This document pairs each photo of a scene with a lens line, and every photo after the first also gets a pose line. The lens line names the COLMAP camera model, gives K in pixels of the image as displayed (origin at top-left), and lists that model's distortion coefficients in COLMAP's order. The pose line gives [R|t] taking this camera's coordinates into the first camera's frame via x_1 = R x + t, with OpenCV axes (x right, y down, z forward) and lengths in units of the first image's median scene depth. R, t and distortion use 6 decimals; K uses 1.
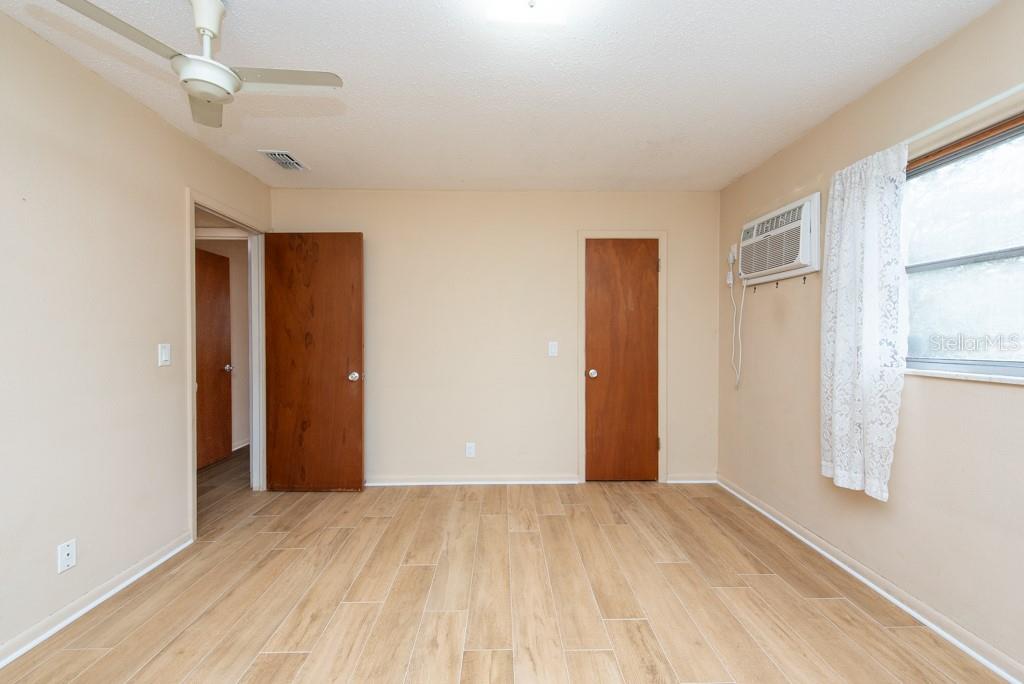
lens RADIAL K [[407.0, 0, 514.7], [0, 407.0, 344.2], [0, 0, 1]] dist [-0.000188, -0.000130]
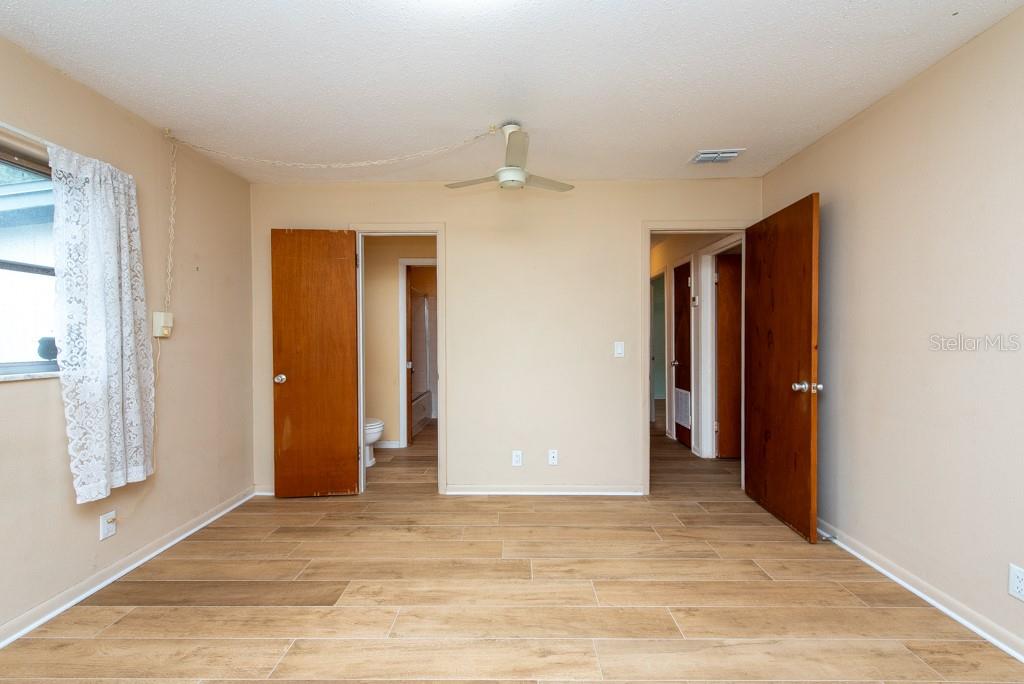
lens RADIAL K [[407.0, 0, 514.7], [0, 407.0, 344.2], [0, 0, 1]] dist [-0.000188, -0.000130]
pose [[-0.047822, 0.013739, -0.998761, 0.465868], [-0.010021, 0.999848, 0.014234, -0.006699], [0.998806, 0.010689, -0.047677, 0.591766]]
